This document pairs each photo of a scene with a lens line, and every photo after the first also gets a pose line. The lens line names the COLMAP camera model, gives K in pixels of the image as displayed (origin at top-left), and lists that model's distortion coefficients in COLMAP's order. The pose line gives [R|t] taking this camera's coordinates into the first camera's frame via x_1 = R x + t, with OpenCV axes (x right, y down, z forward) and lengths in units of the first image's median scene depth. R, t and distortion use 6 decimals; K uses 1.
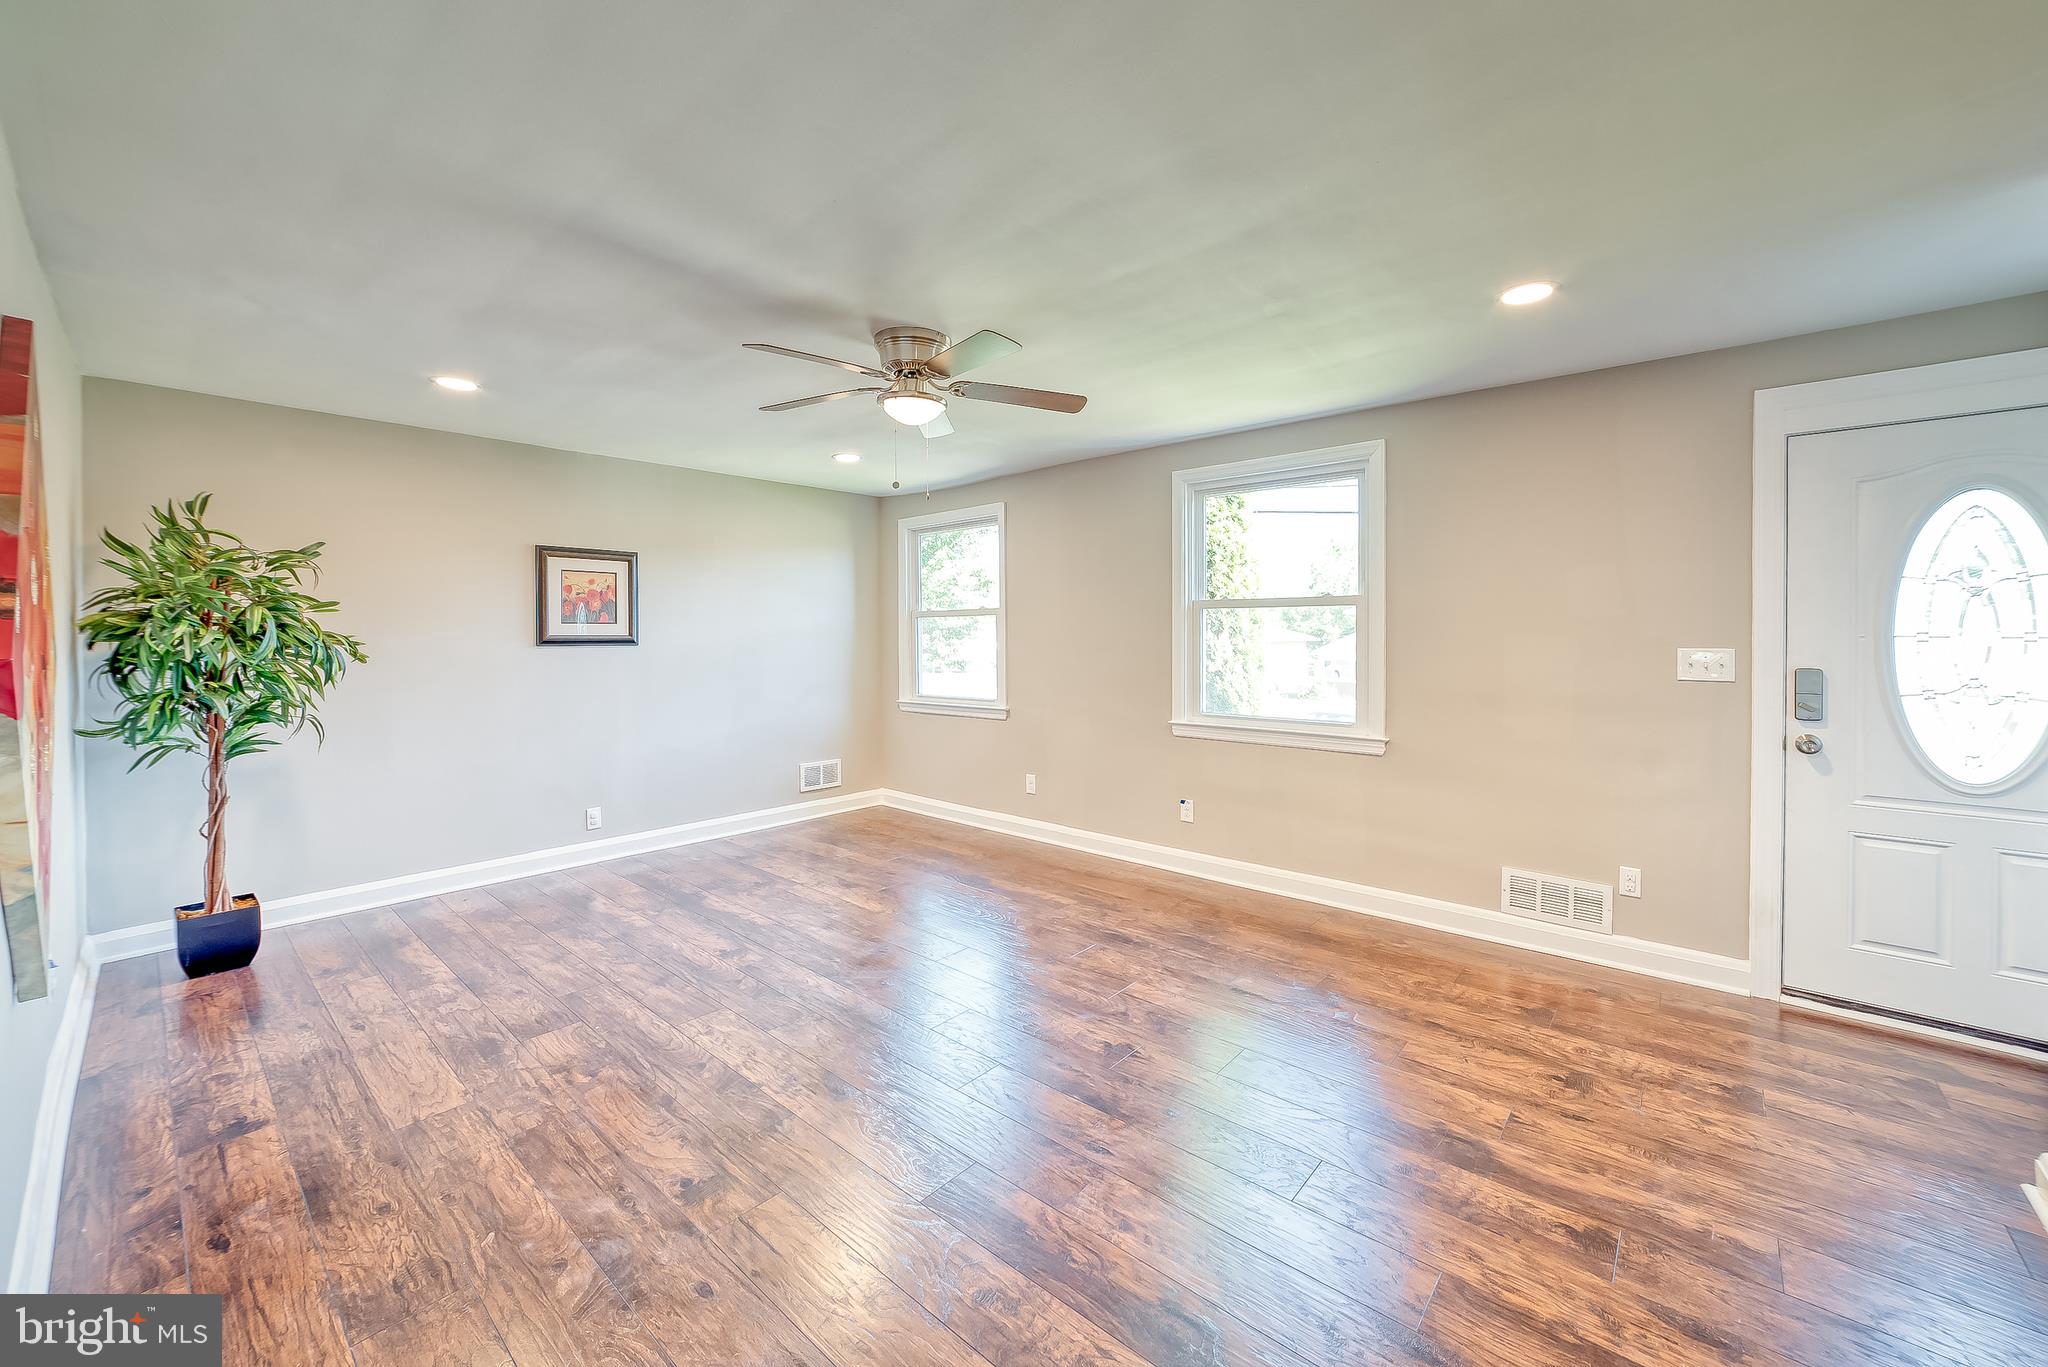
lens RADIAL K [[798.1, 0, 1032.7], [0, 798.1, 629.8], [0, 0, 1]] dist [-0.000090, 0.000085]
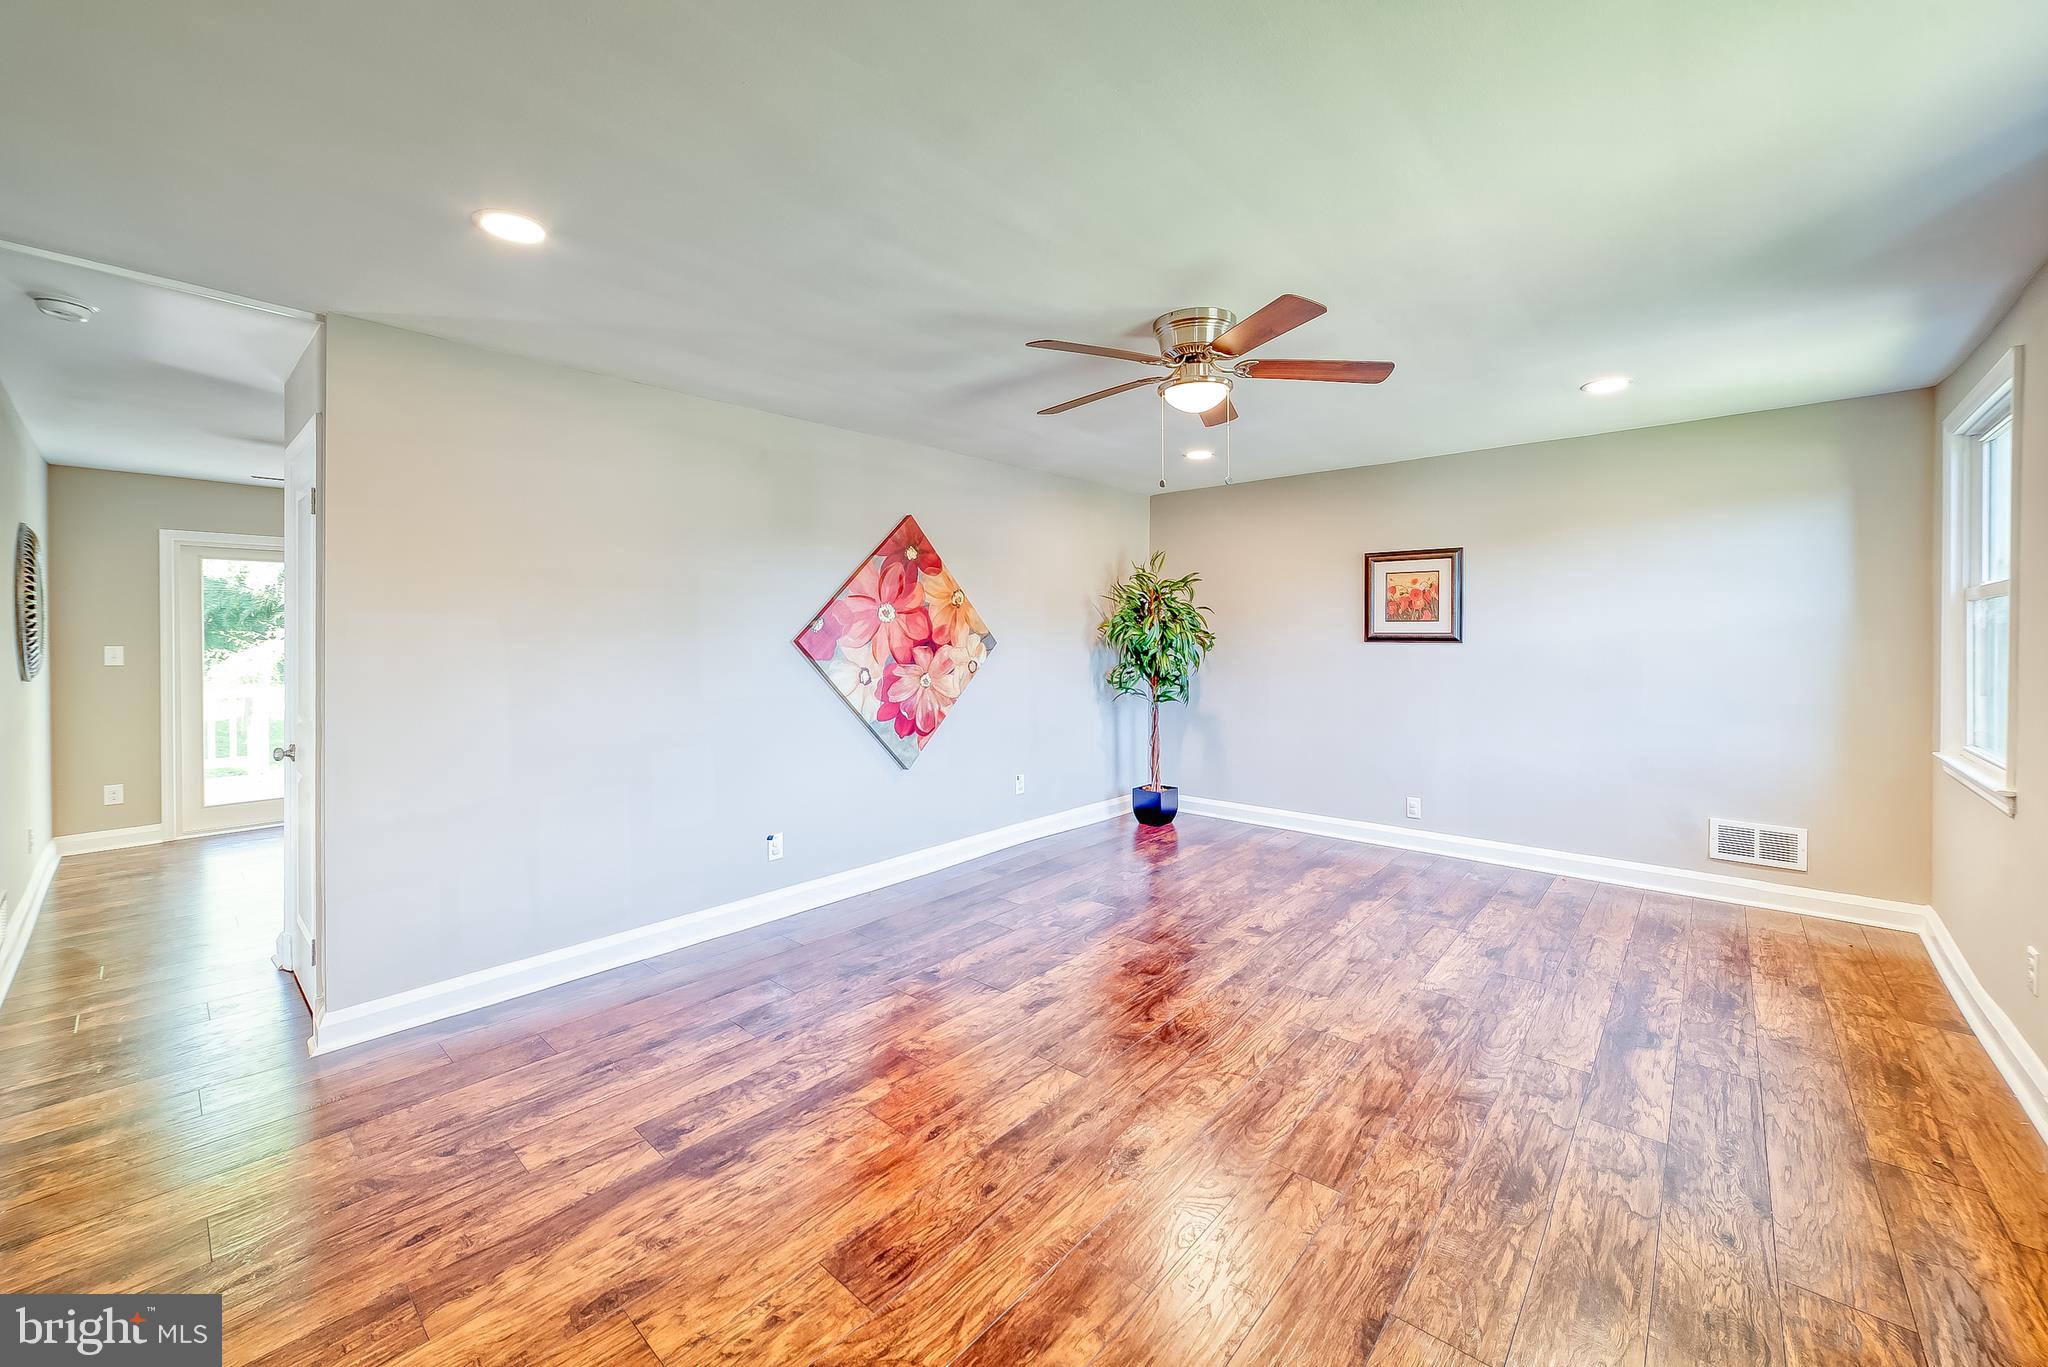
lens RADIAL K [[798.1, 0, 1032.7], [0, 798.1, 629.8], [0, 0, 1]] dist [-0.000090, 0.000085]
pose [[0.001877, 0.001719, -0.999997, 0.629211], [0.007923, 0.999967, 0.001734, -0.003401], [0.999967, -0.007926, 0.001863, 0.633441]]
